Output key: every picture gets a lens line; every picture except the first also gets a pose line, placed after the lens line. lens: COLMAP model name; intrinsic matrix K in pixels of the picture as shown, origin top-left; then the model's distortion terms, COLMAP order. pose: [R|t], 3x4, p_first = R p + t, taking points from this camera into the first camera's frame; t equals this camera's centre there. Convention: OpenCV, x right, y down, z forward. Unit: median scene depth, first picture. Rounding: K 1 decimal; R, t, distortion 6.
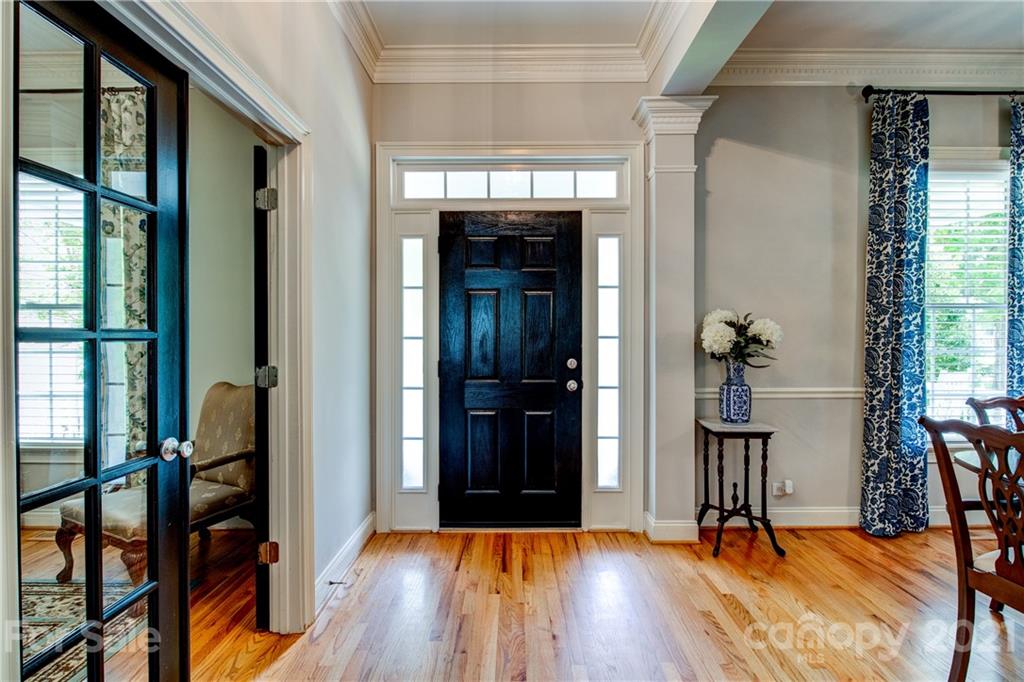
lens RADIAL K [[514.0, 0, 510.7], [0, 514.0, 337.3], [0, 0, 1]] dist [-0.006725, 0.001830]
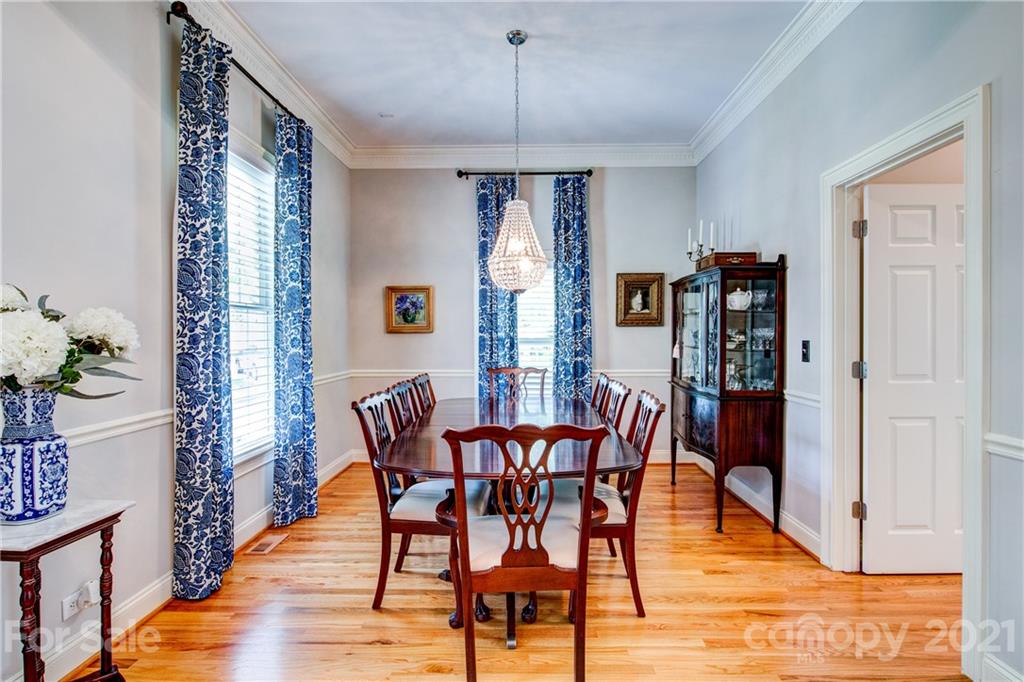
lens RADIAL K [[514.0, 0, 512.1], [0, 514.0, 339.3], [0, 0, 1]] dist [-0.006725, 0.001830]
pose [[0.018566, -0.009179, 0.999786, -0.041995], [0.010634, 0.999903, 0.008982, -0.002656], [-0.999771, 0.010465, 0.018662, 0.519454]]
